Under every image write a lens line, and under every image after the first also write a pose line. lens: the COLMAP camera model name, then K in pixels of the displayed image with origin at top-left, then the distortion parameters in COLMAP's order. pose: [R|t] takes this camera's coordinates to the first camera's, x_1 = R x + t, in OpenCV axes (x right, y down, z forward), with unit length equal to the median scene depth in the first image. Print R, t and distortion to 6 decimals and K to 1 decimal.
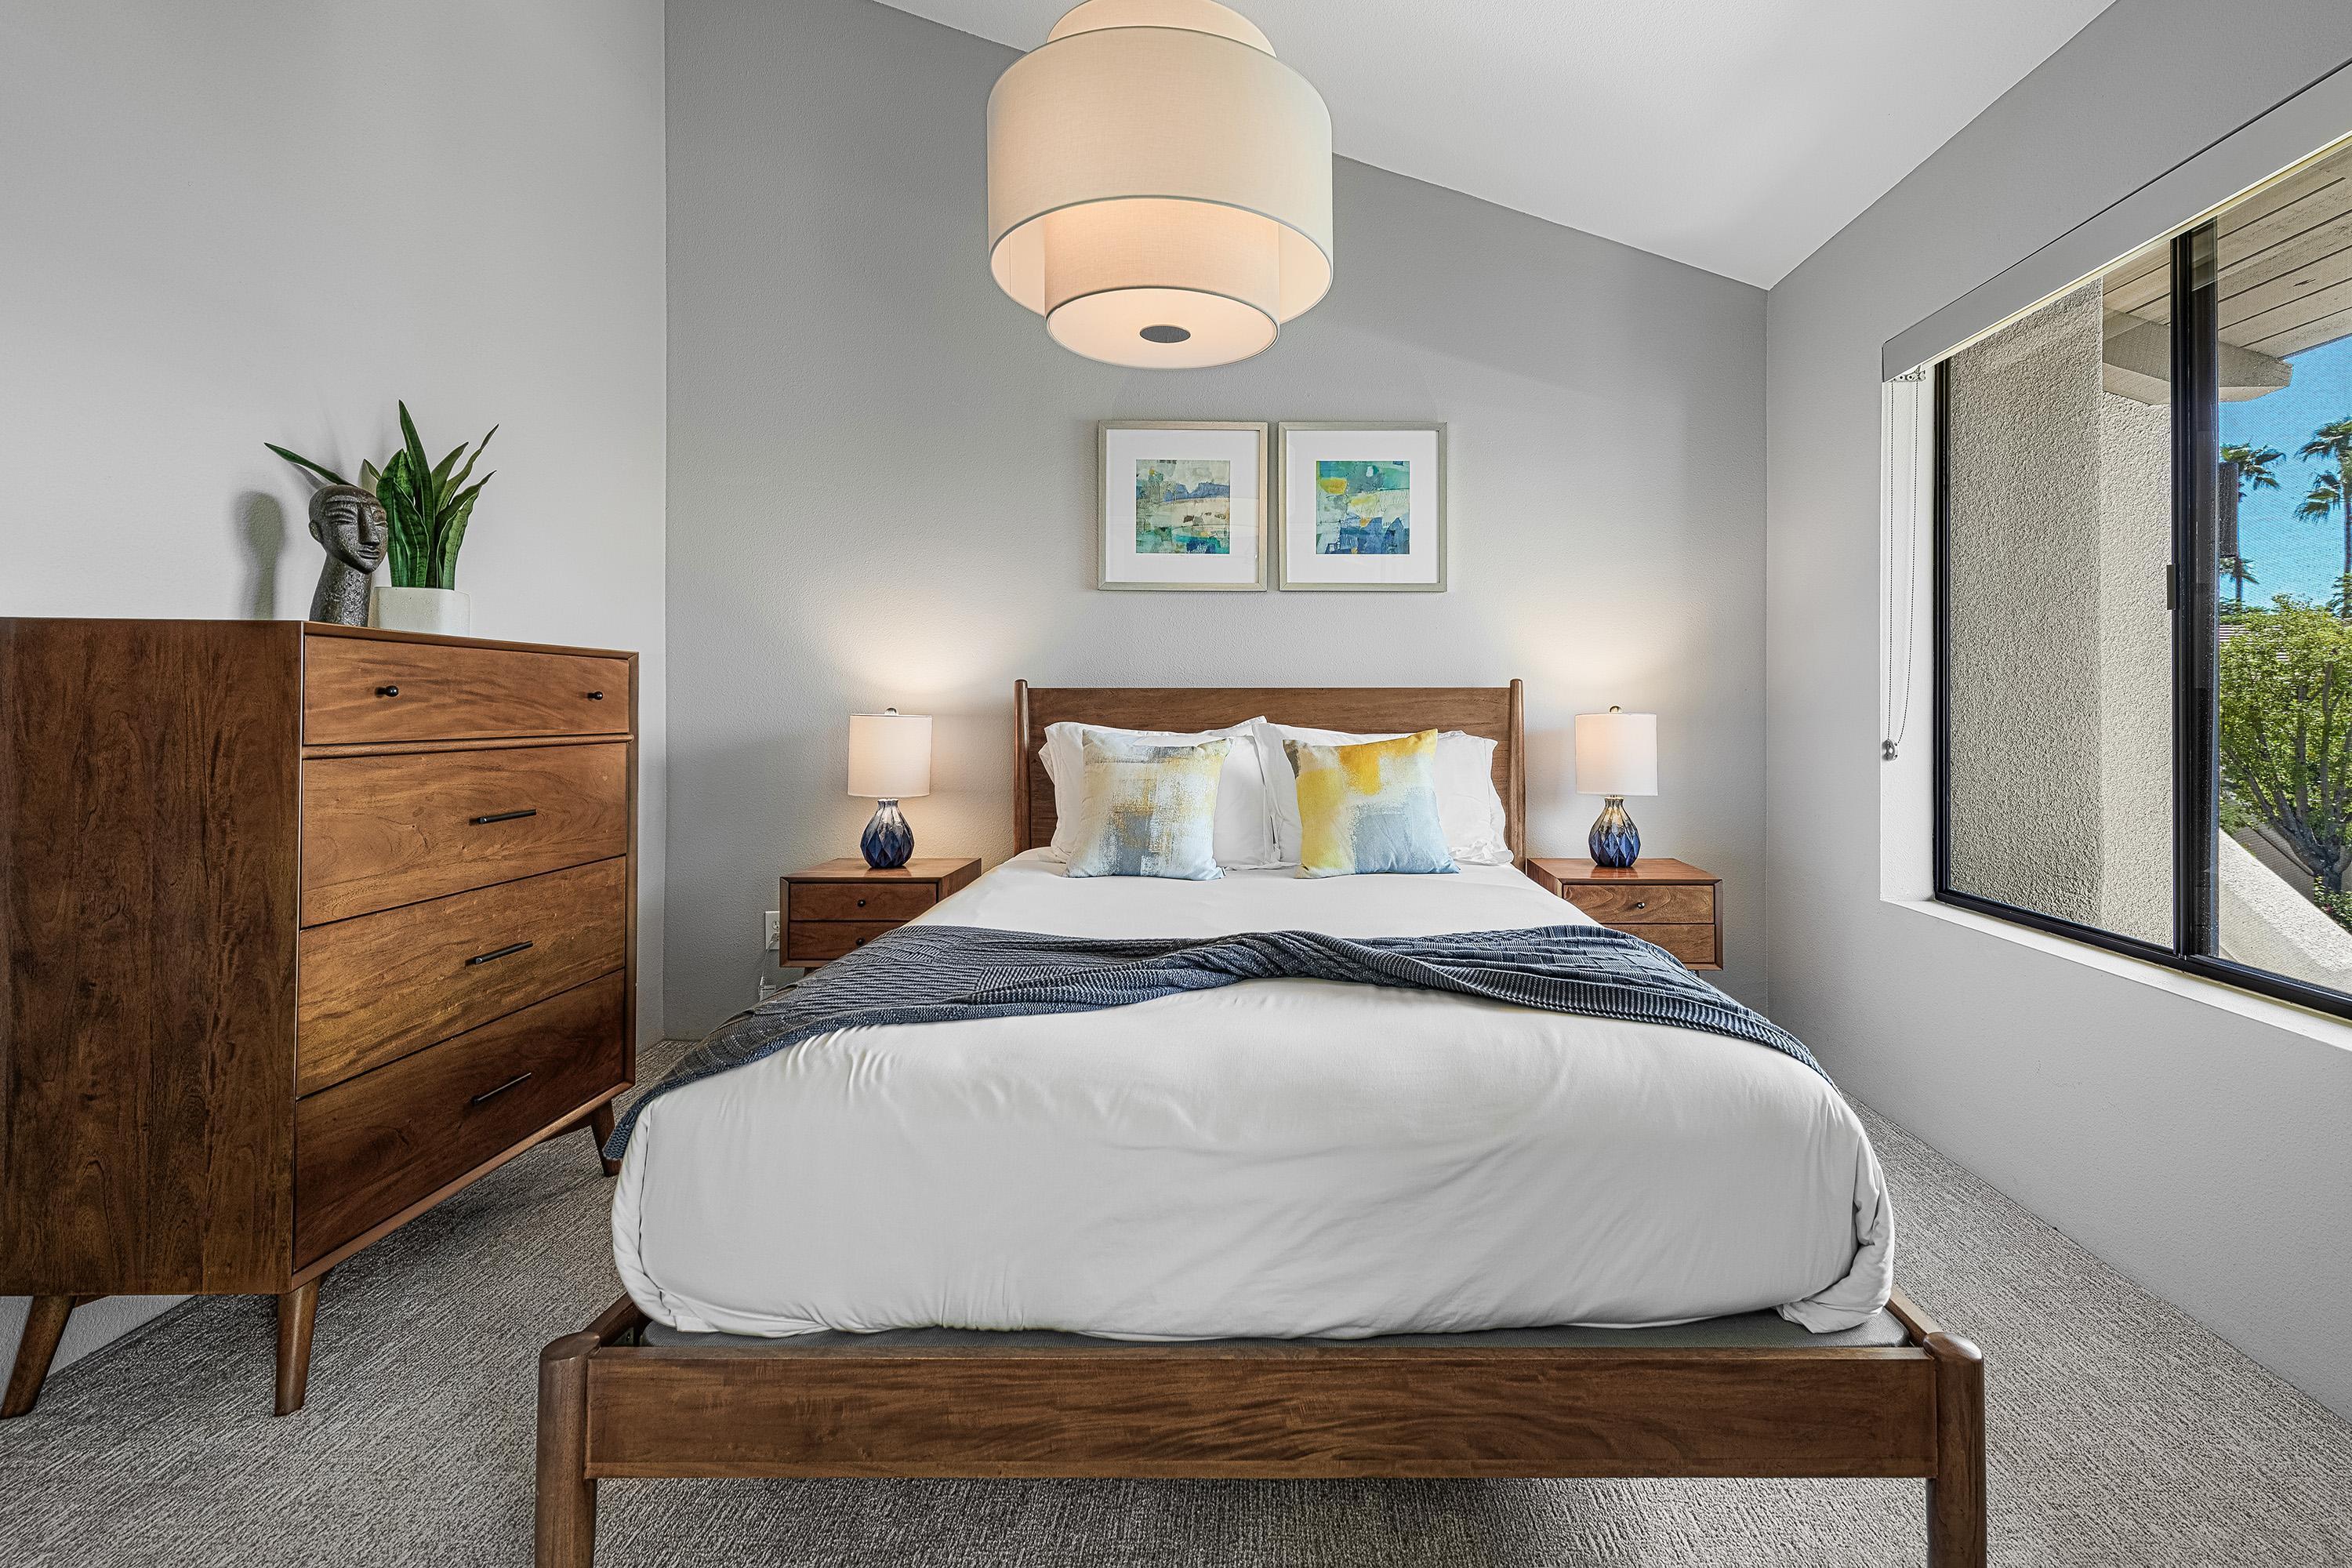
lens RADIAL K [[1018.0, 0, 1275.8], [0, 1018.0, 715.3], [0, 0, 1]] dist [0.003966, 0.000060]
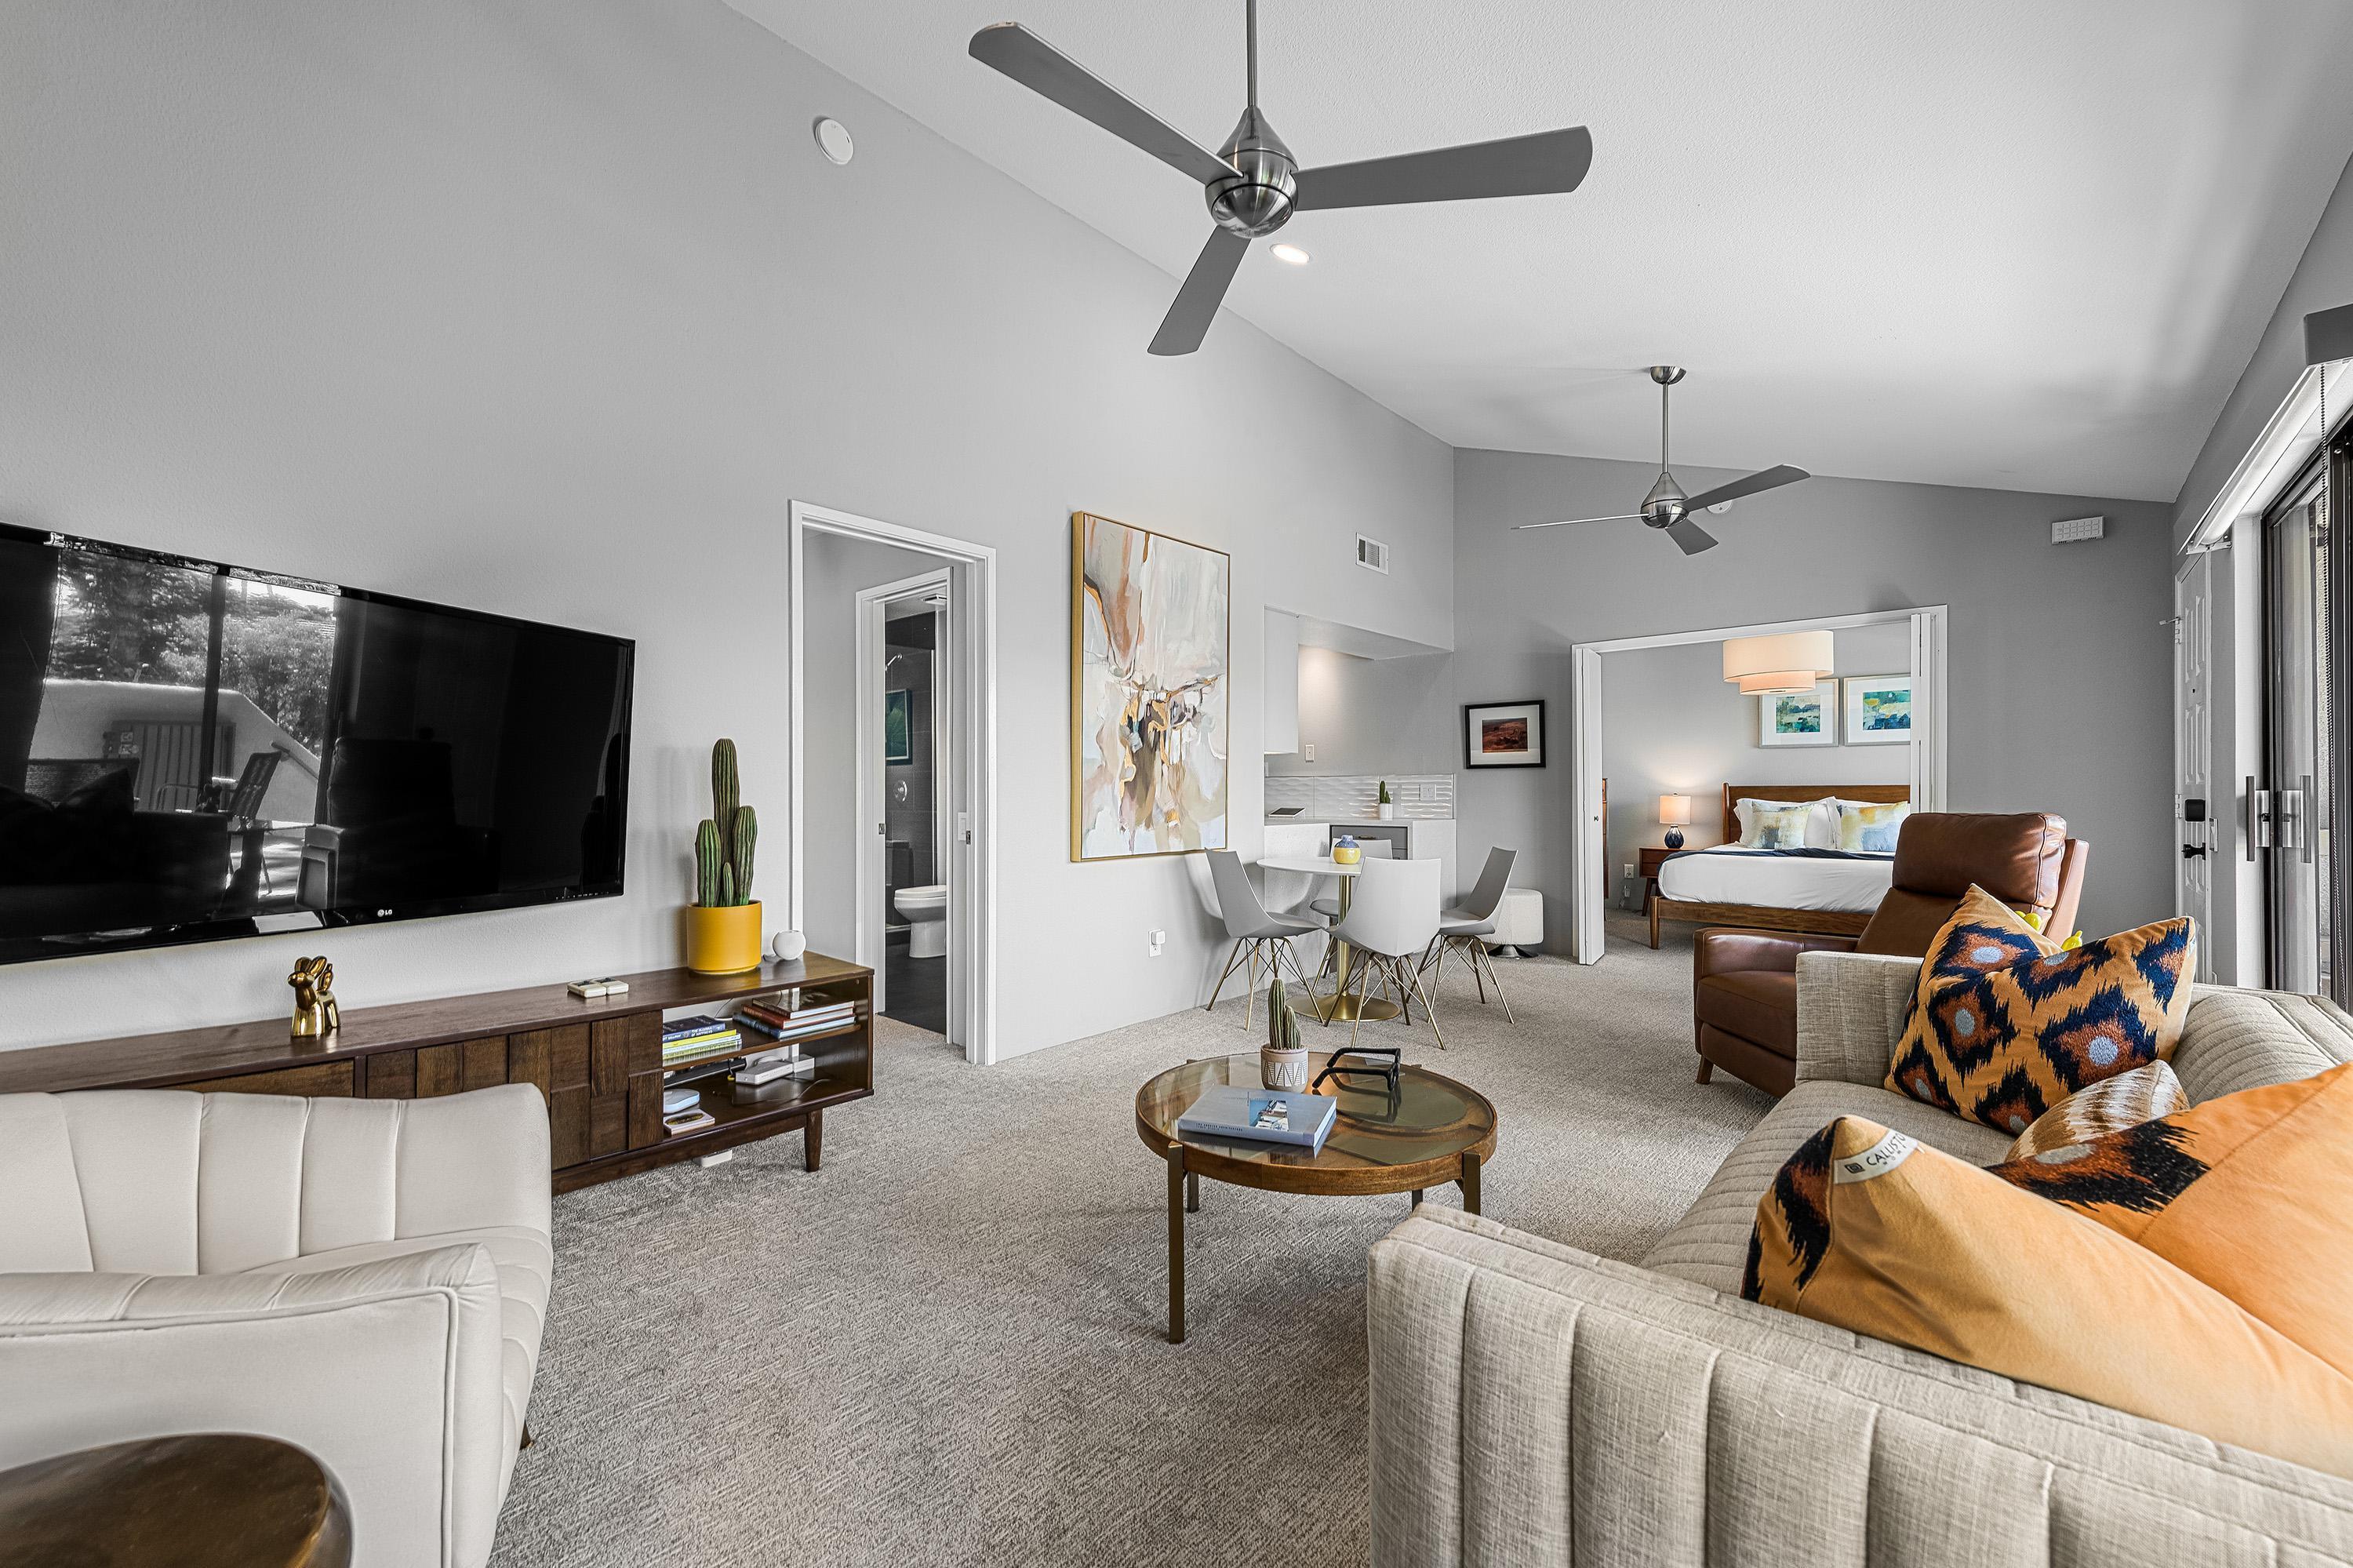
lens RADIAL K [[920.7, 0, 1168.1], [0, 920.7, 790.4], [0, 0, 1]] dist [-0.000741, 0.000008]
pose [[0.727325, -0.001702, -0.686291, 0.344649], [-0.002564, 0.999983, -0.005198, 0.002142], [0.686288, 0.005541, 0.727308, -1.767273]]
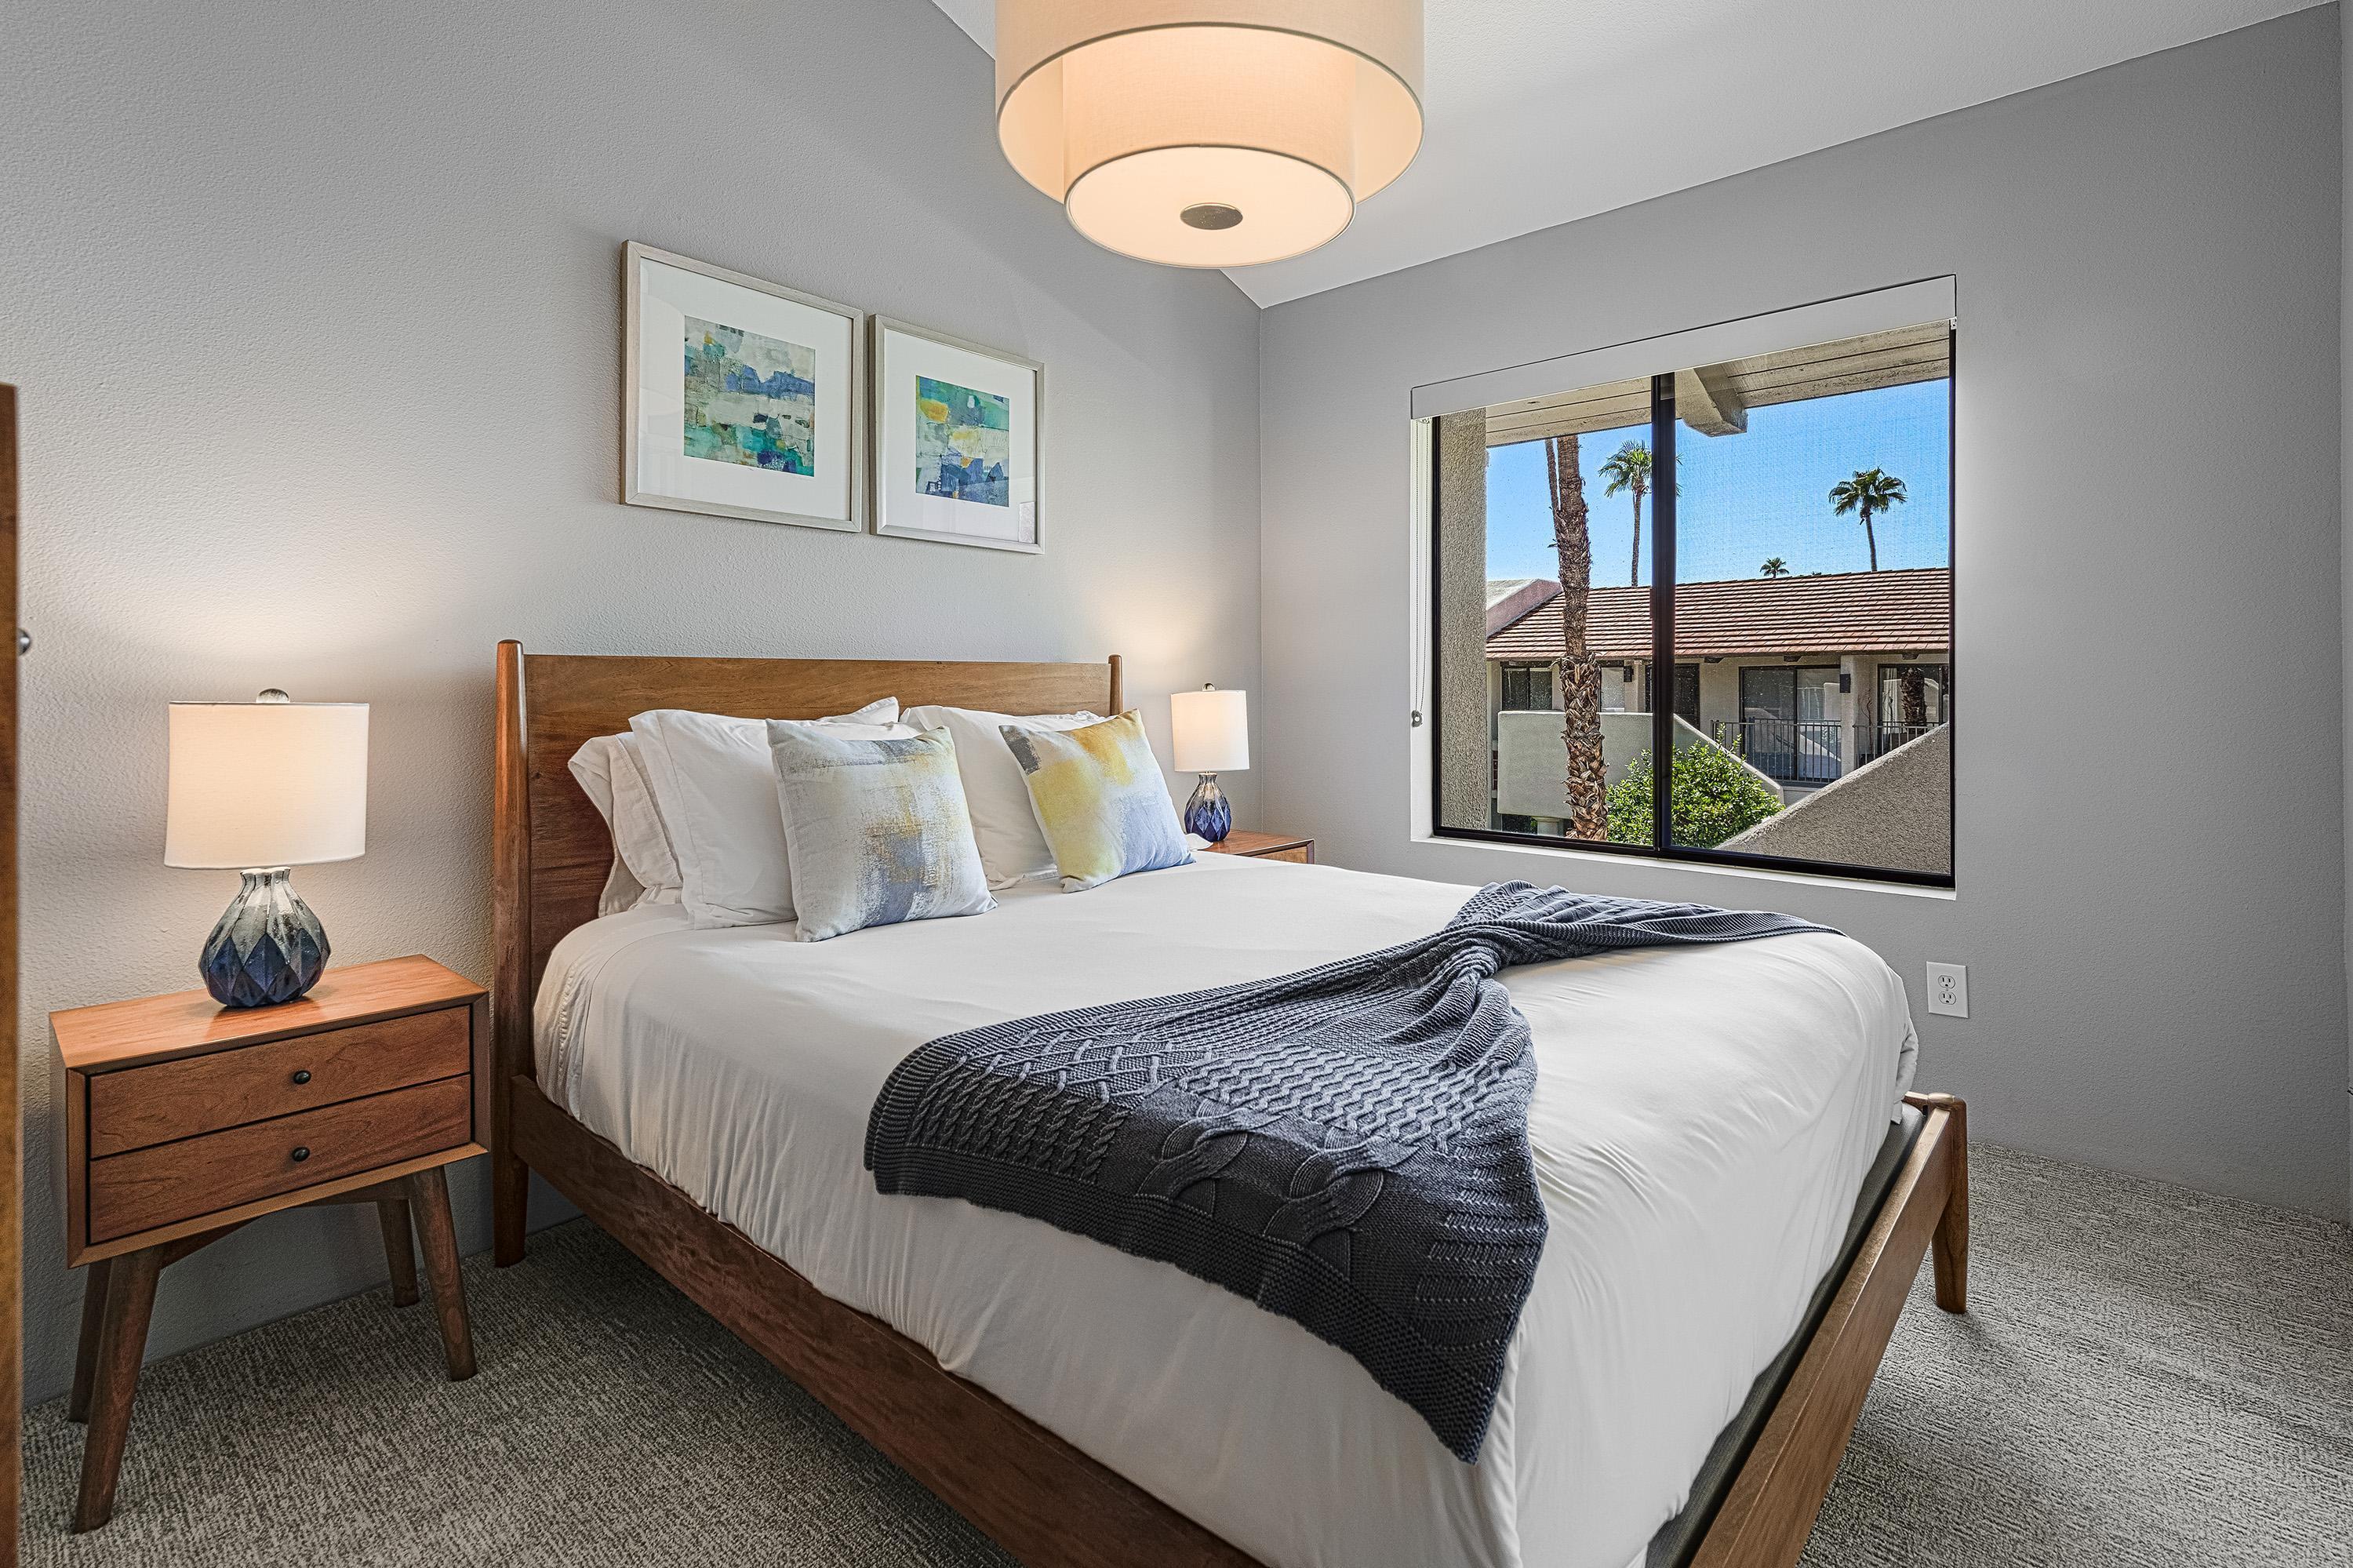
lens RADIAL K [[1089.3, 0, 1235.3], [0, 1089.3, 688.9], [0, 0, 1]] dist [0.001402, 0.000035]
pose [[0.646806, -0.004940, 0.762639, -0.450174], [0.008347, 0.999965, -0.000603, -0.002412], [-0.762609, 0.006755, 0.646824, 0.261915]]
